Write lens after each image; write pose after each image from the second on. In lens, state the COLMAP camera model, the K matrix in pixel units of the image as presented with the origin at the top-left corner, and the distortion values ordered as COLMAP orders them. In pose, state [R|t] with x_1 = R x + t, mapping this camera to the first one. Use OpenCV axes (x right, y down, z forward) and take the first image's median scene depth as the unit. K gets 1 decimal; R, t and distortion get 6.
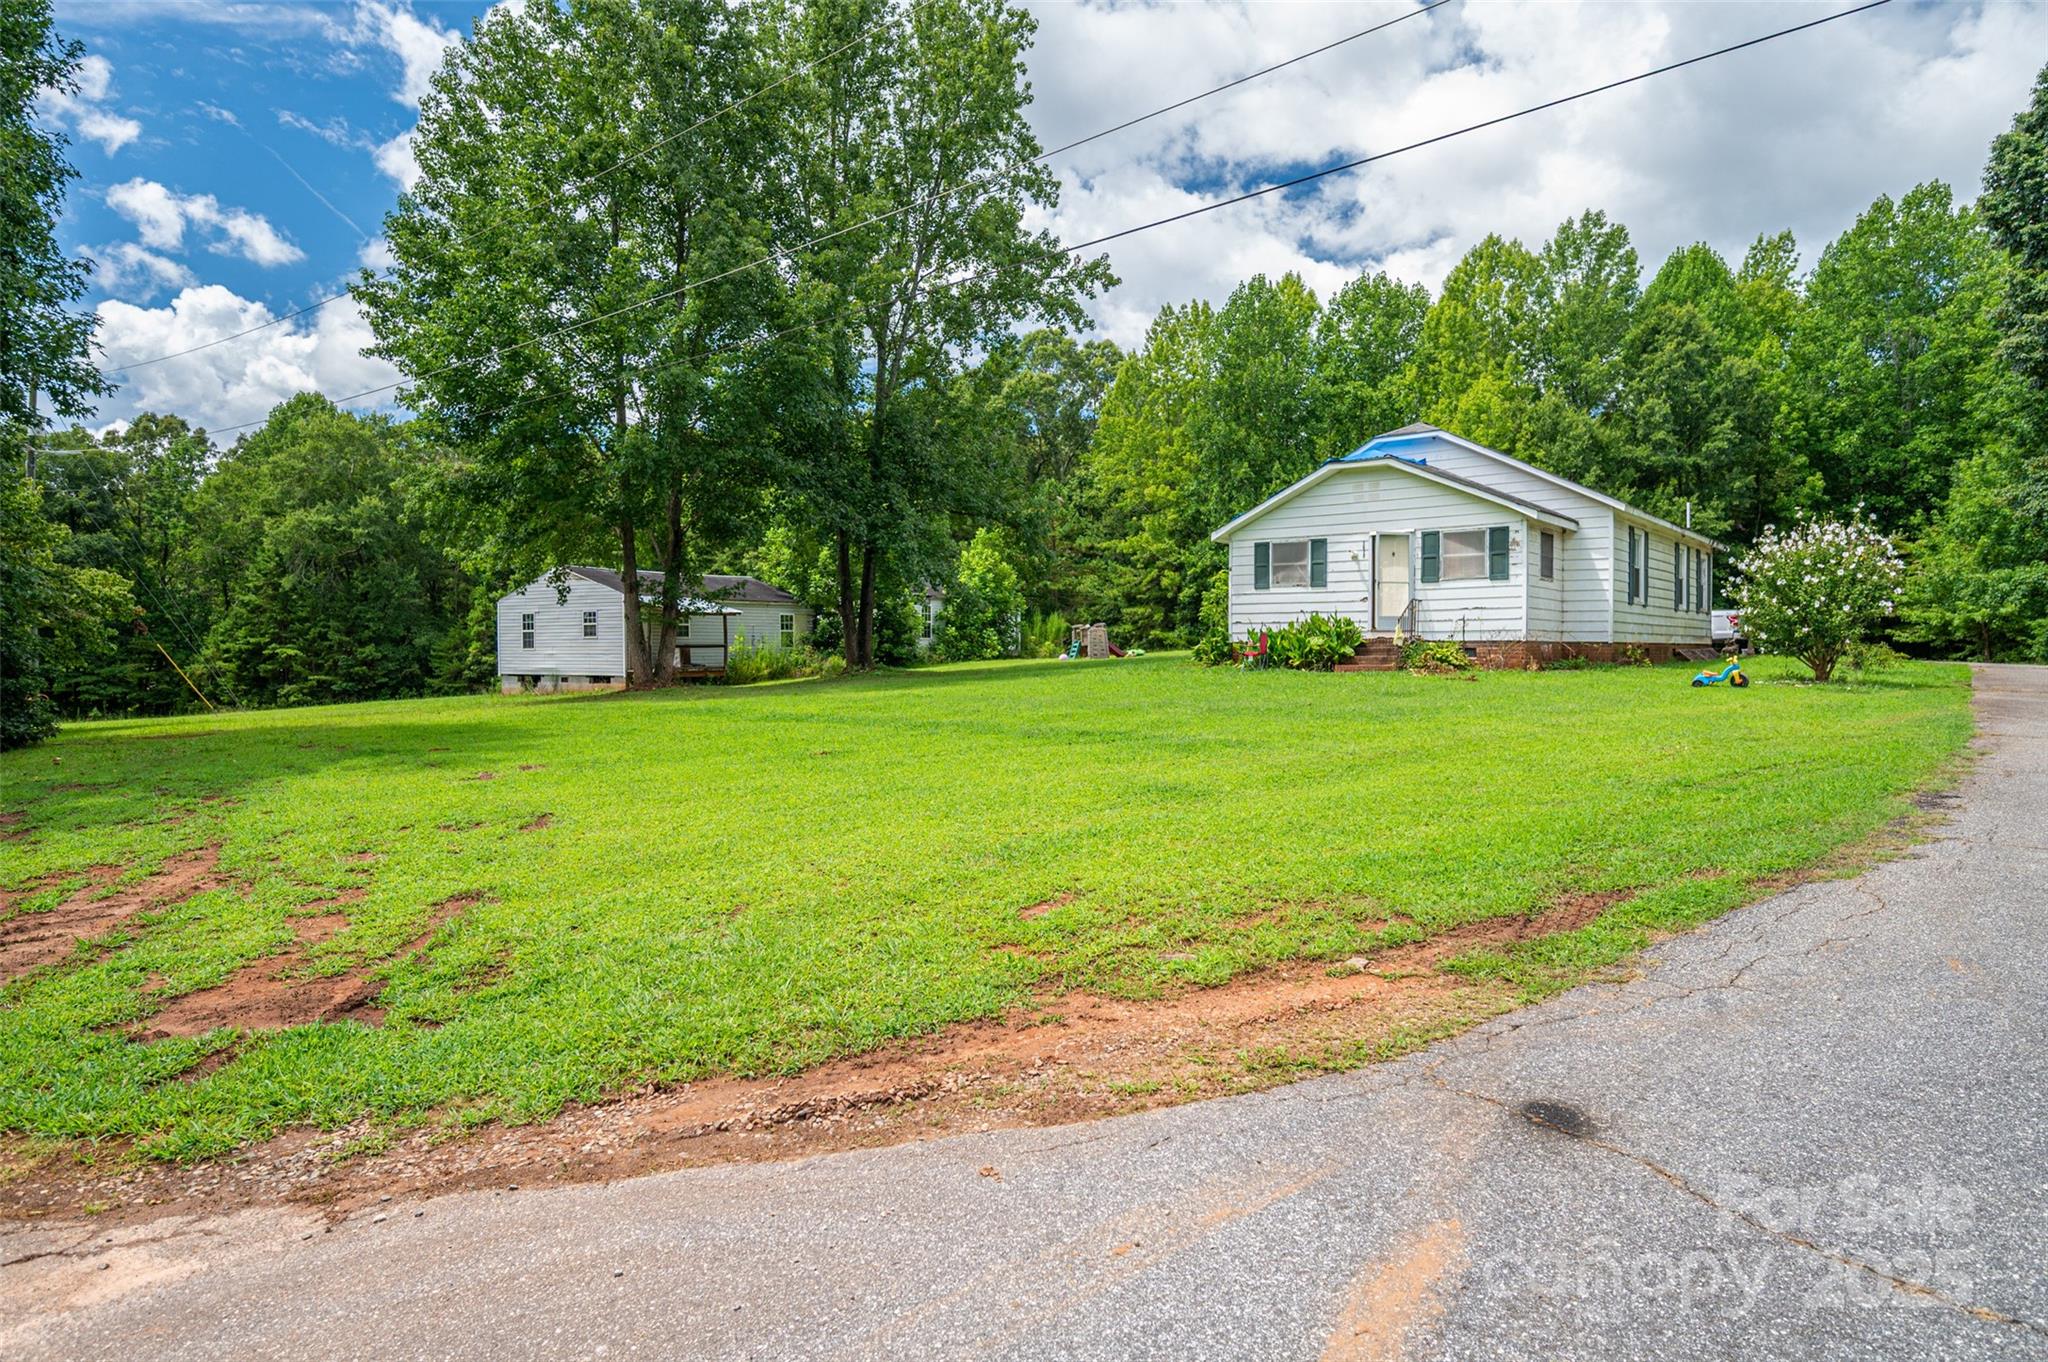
lens RADIAL K [[1227.1, 0, 1024.0], [0, 1227.1, 681.0], [0, 0, 1]] dist [-0.002561, 0.002280]
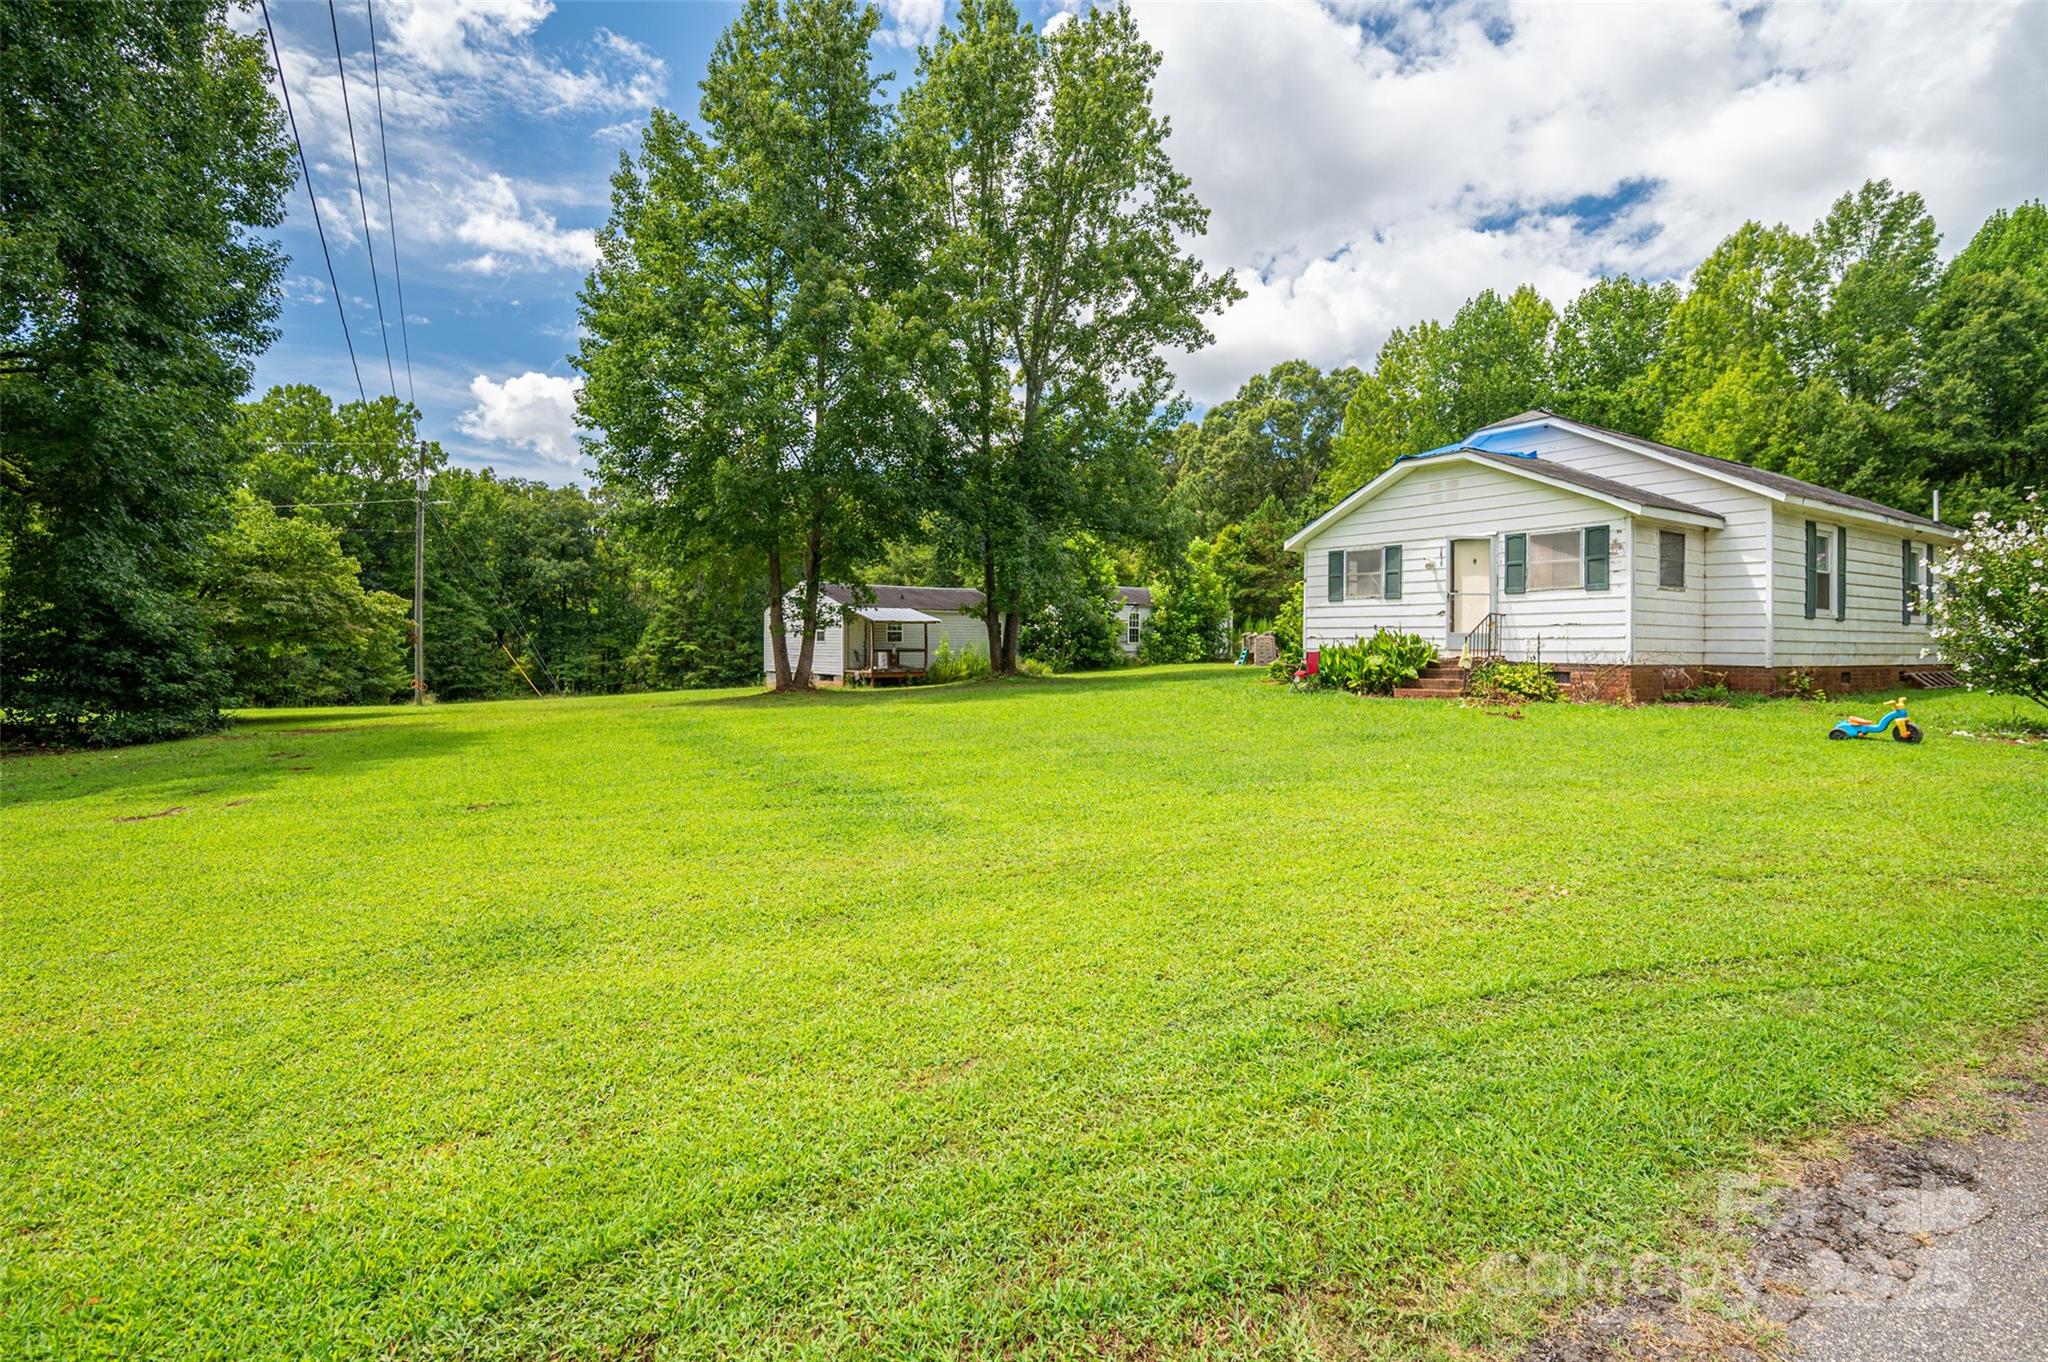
lens RADIAL K [[999.1, 0, 1023.8], [0, 999.1, 641.8], [0, 0, 1]] dist [-0.000056, -0.000149]
pose [[0.949329, 0.007306, -0.314199, 0.150968], [-0.015892, 0.999567, -0.024774, -0.016369], [0.313882, 0.028512, 0.949034, 0.158084]]
